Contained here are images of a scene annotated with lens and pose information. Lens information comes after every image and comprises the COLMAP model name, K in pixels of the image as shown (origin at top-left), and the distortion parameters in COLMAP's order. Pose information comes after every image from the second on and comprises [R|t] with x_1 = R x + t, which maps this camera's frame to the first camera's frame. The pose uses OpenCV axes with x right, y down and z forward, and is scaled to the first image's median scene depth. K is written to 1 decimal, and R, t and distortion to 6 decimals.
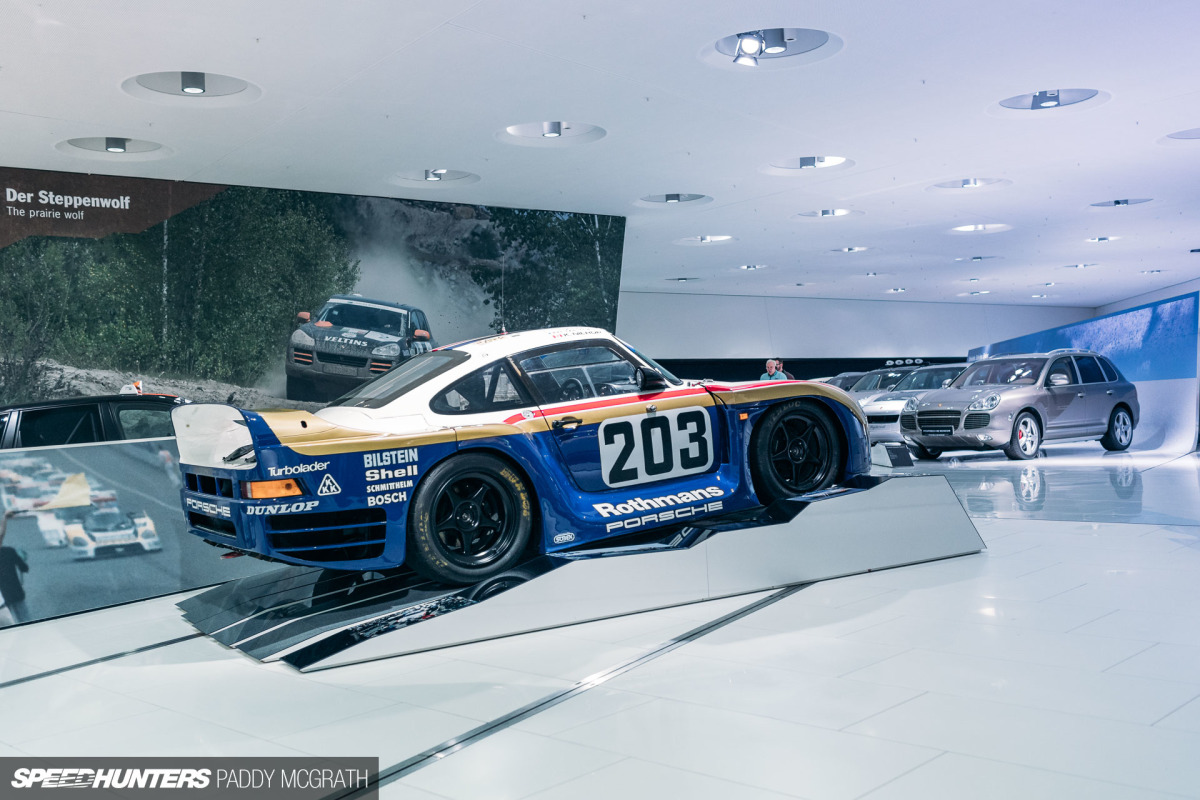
lens RADIAL K [[1245.6, 0, 602.7], [0, 1245.6, 394.4], [0, 0, 1]] dist [0.007908, 0.000000]
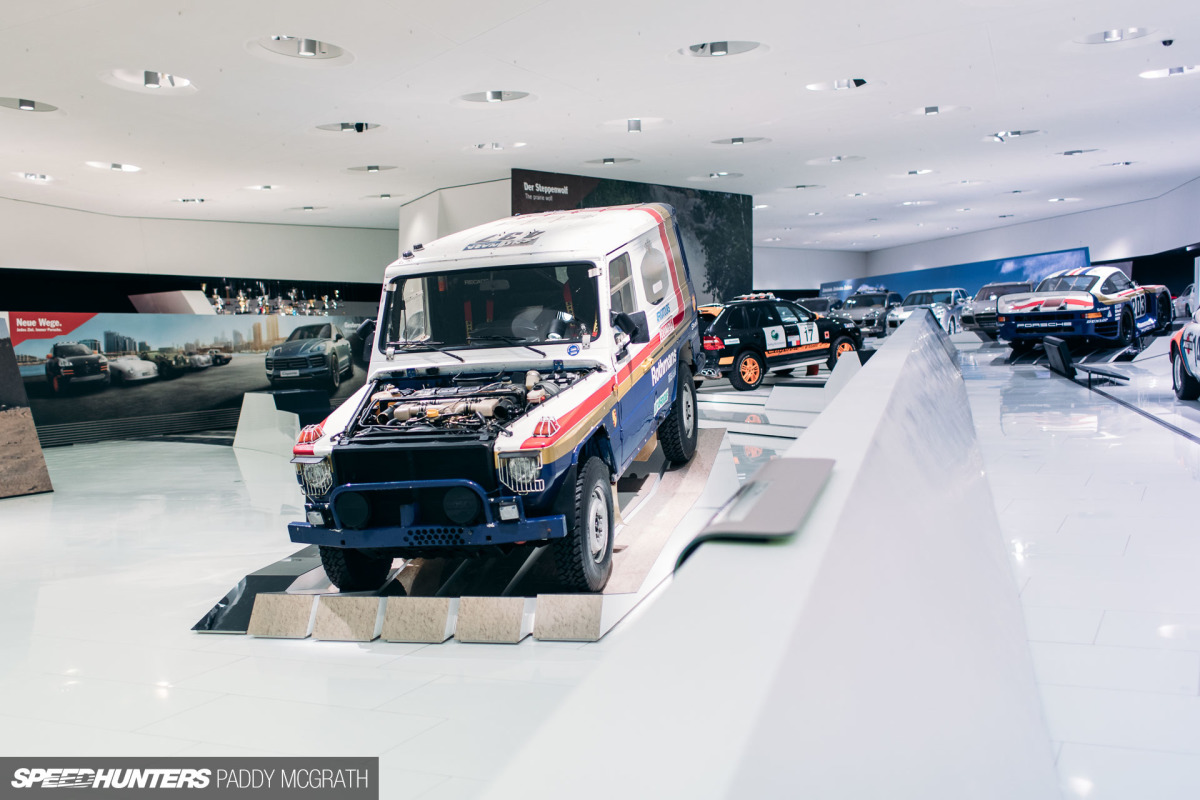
lens RADIAL K [[1245.6, 0, 589.9], [0, 1245.6, 408.0], [0, 0, 1]] dist [0.007908, 0.000000]
pose [[0.959774, -0.030142, 0.279152, -0.844995], [0.013578, 0.998041, 0.061080, 0.034266], [-0.280446, -0.054833, 0.958302, -0.619429]]
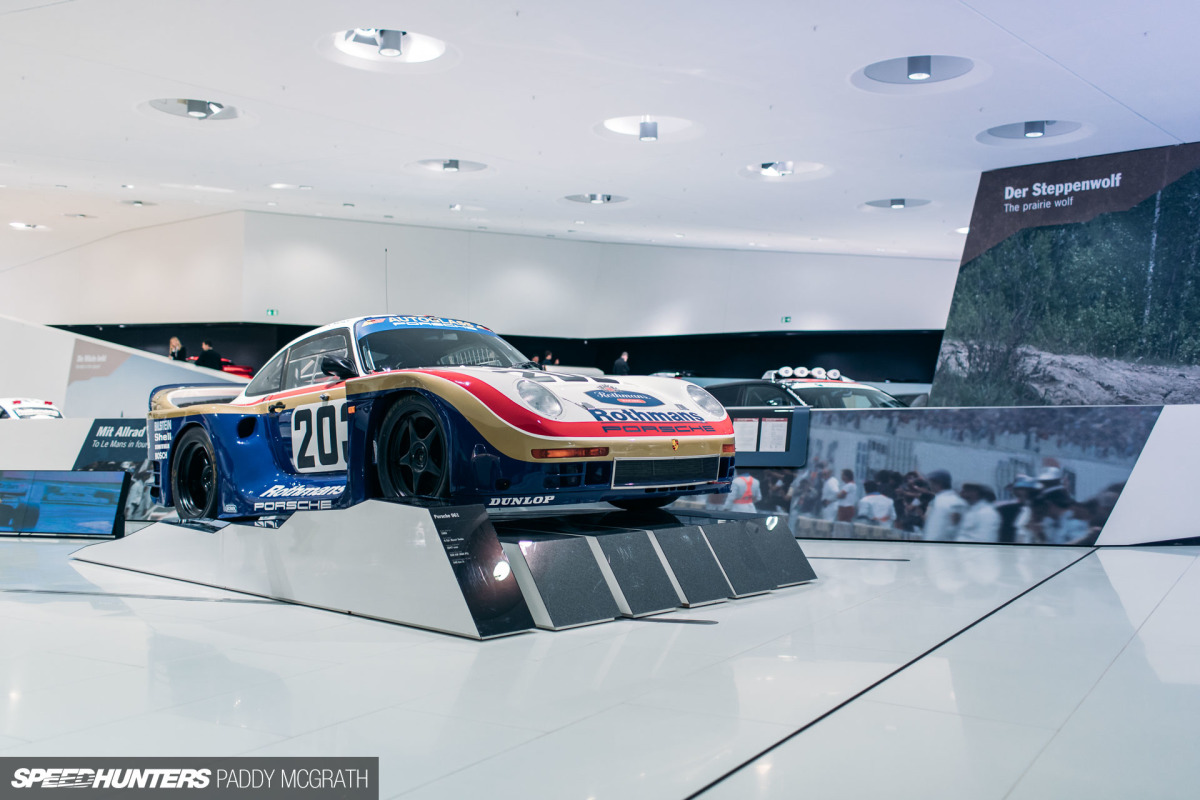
lens RADIAL K [[1152.0, 0, 598.6], [0, 1152.0, 400.4], [0, 0, 1]] dist [0.010257, 0.000000]
pose [[0.198656, 0.030577, -0.979592, 0.421452], [-0.011077, 0.999519, 0.028953, -0.006394], [0.980007, 0.005099, 0.198900, 0.448063]]
